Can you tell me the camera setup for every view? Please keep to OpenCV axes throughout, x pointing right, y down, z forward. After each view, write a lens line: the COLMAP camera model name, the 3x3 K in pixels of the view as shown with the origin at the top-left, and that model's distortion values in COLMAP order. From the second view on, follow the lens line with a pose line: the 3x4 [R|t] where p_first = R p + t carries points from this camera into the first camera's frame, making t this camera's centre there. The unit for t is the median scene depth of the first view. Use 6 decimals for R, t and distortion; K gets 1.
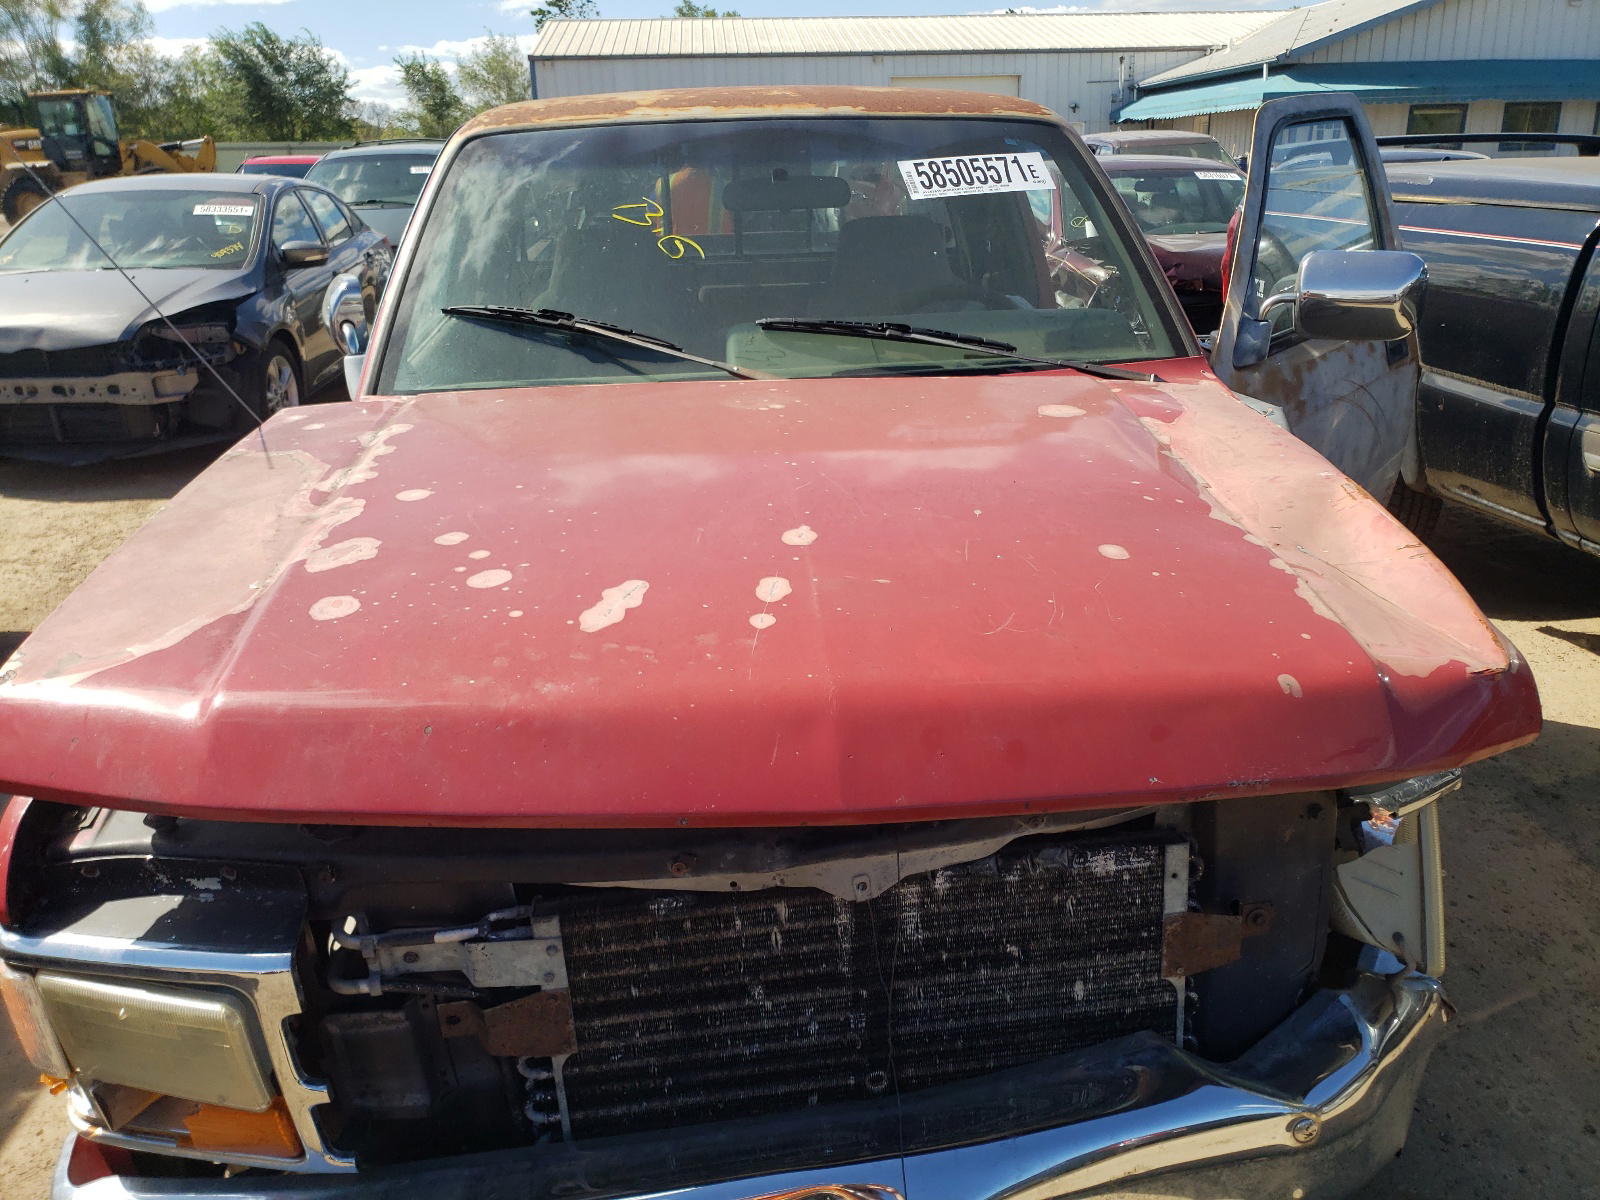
lens RADIAL K [[1199.0, 0, 786.9], [0, 1199.0, 609.8], [0, 0, 1]] dist [0.029461, -0.041256]
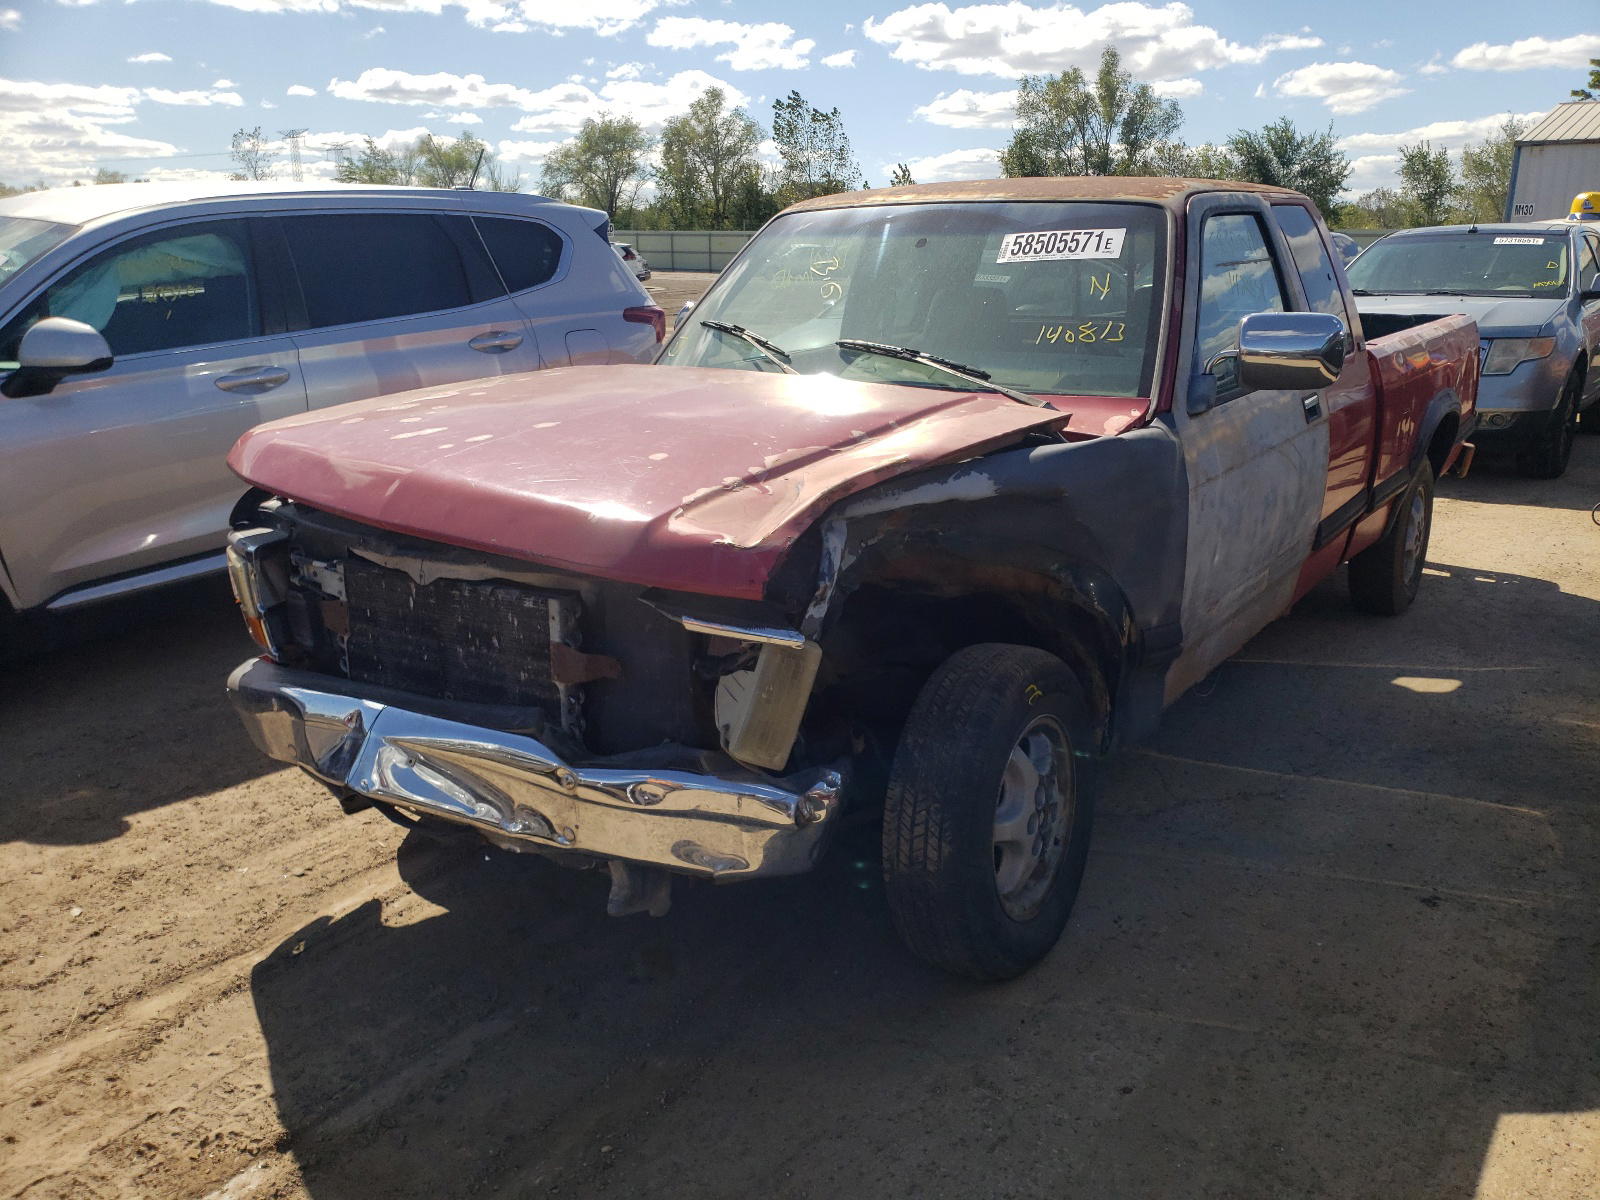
lens RADIAL K [[1207.4, 0, 802.8], [0, 1207.4, 585.1], [0, 0, 1]] dist [-0.029825, -0.005810]
pose [[0.747410, 0.187425, -0.637377, 1.679230], [-0.238662, 0.971086, 0.005691, 0.074179], [0.620014, 0.147864, 0.770531, -0.143671]]
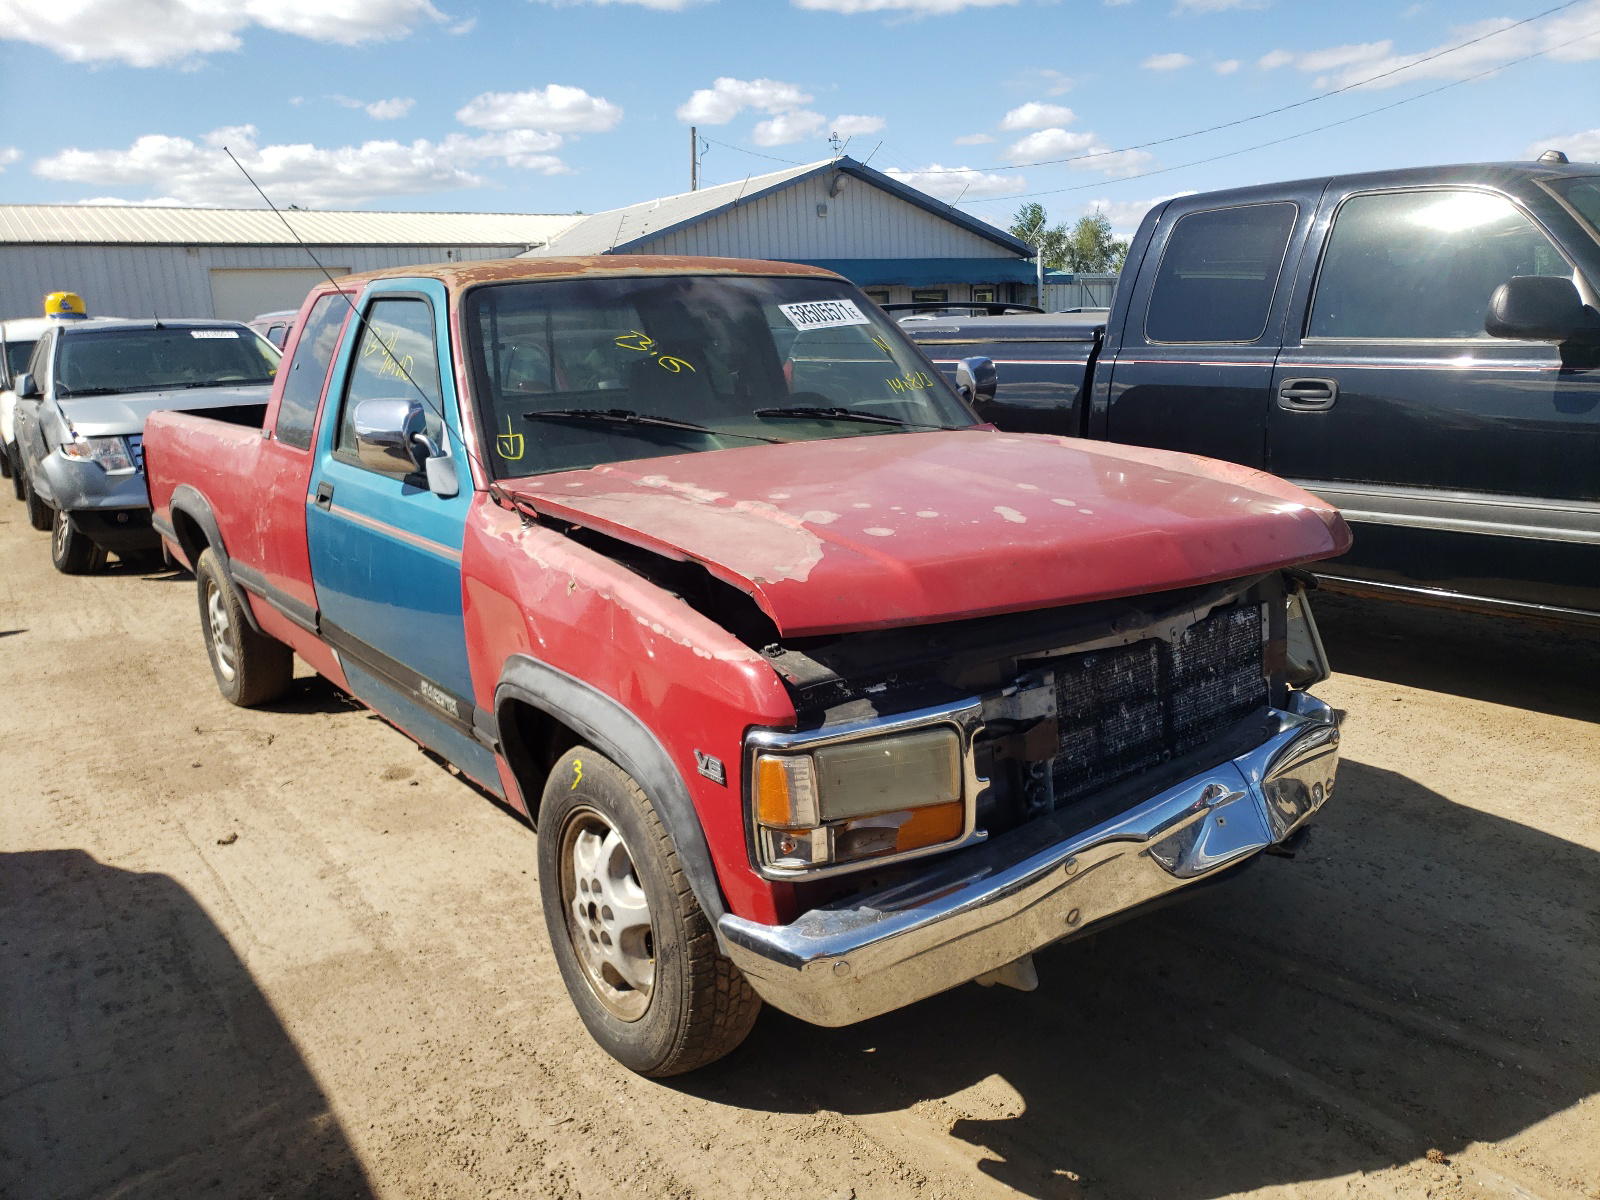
lens RADIAL K [[1199.0, 0, 801.1], [0, 1199.0, 611.8], [0, 0, 1]] dist [0.029461, -0.041256]
pose [[0.876492, -0.123907, 0.465197, -1.245418], [0.187594, 0.977834, -0.093002, 0.243026], [-0.443362, 0.168784, 0.880308, -0.404196]]
